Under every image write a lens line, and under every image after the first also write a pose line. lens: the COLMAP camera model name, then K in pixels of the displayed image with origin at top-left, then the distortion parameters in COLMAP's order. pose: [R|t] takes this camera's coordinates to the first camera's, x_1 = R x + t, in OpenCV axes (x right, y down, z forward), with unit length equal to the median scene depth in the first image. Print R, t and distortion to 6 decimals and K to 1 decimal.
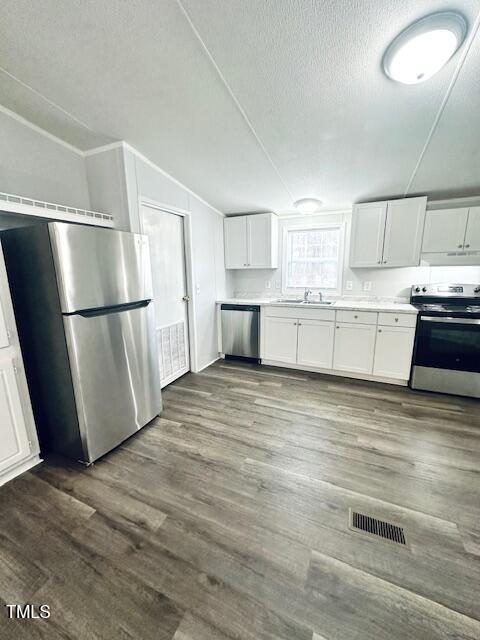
lens RADIAL K [[256.8, 0, 241.0], [0, 256.8, 318.9], [0, 0, 1]] dist [-0.003299, 0.001365]
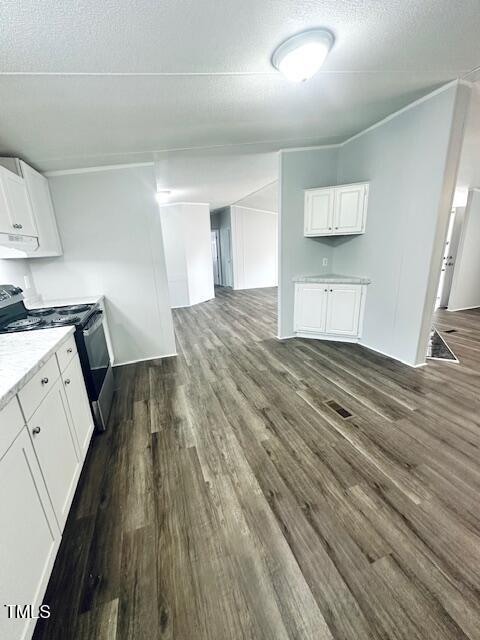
lens RADIAL K [[256.8, 0, 240.4], [0, 256.8, 319.9], [0, 0, 1]] dist [-0.003299, 0.001365]
pose [[-0.698898, -0.154788, 0.698271, -0.038783], [0.185808, 0.903485, 0.386252, -0.221722], [-0.690664, 0.399695, -0.602683, 1.134662]]
